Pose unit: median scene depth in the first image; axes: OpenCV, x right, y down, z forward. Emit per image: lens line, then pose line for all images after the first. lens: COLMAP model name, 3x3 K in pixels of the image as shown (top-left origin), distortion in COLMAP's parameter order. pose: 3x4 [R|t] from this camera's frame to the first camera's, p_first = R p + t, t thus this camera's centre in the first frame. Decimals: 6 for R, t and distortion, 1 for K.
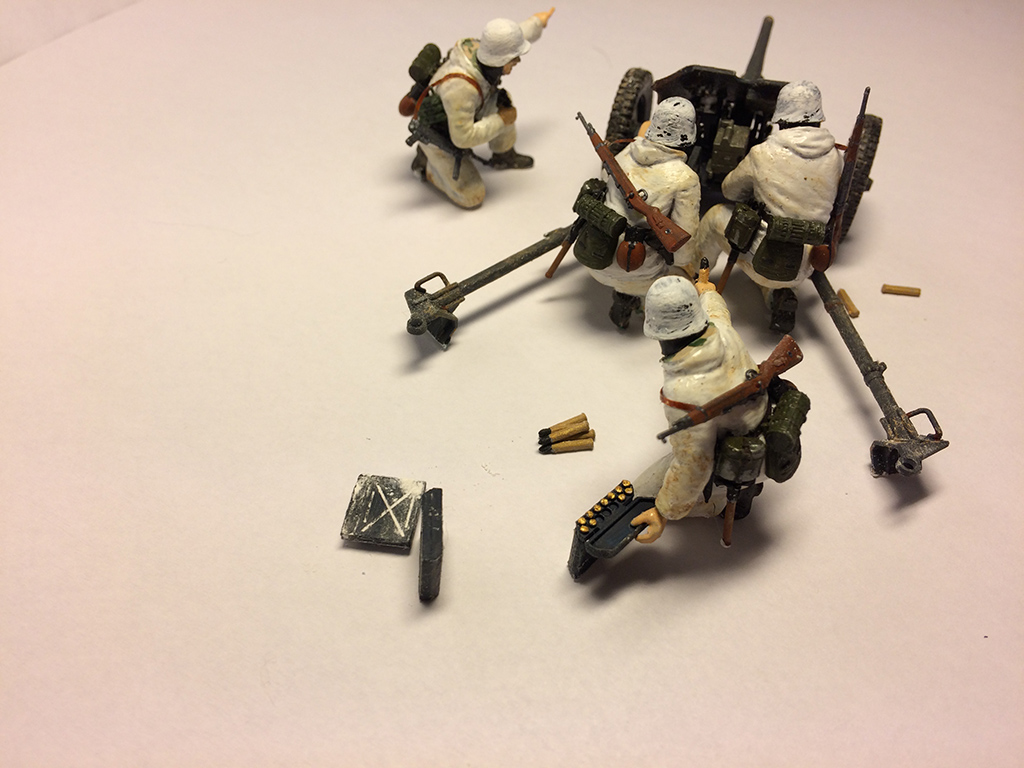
lens RADIAL K [[871.0, 0, 512.0], [0, 871.0, 384.0], [0, 0, 1]] dist [0.008172, 0.001029]
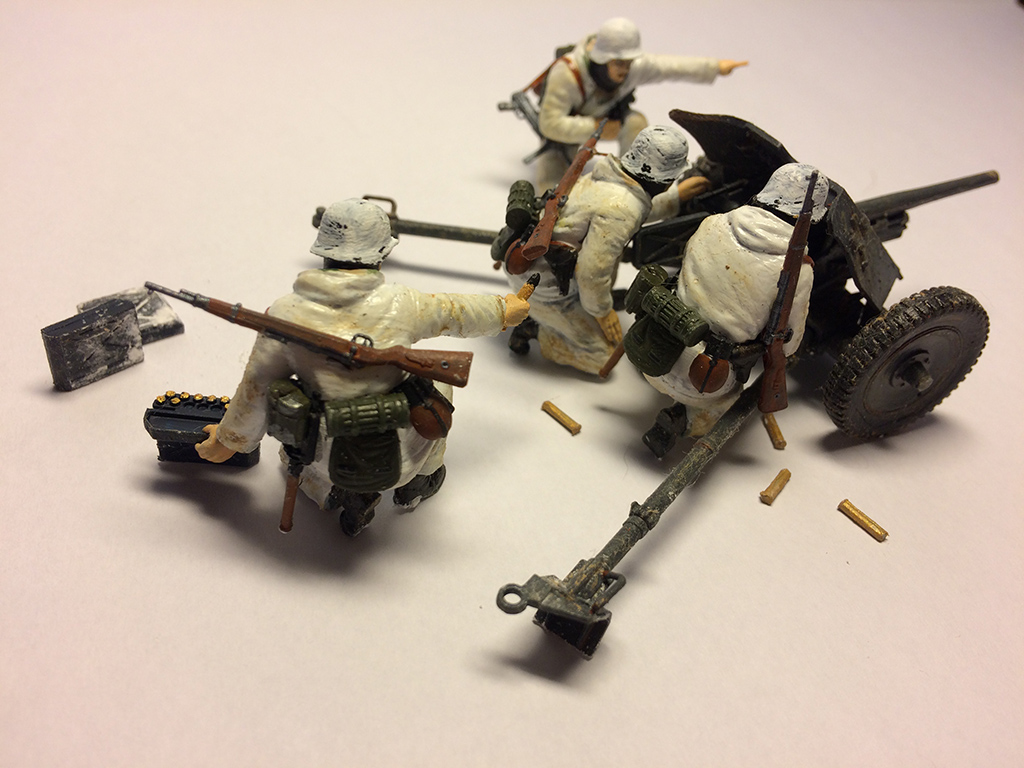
lens RADIAL K [[862.9, 0, 512.0], [0, 862.9, 384.0], [0, 0, 1]] dist [0.049340, 0.001784]
pose [[0.718272, 0.509888, -0.473391, 0.606276], [-0.571872, 0.820192, 0.015731, -0.054448], [0.396293, 0.259420, 0.880712, 0.278226]]
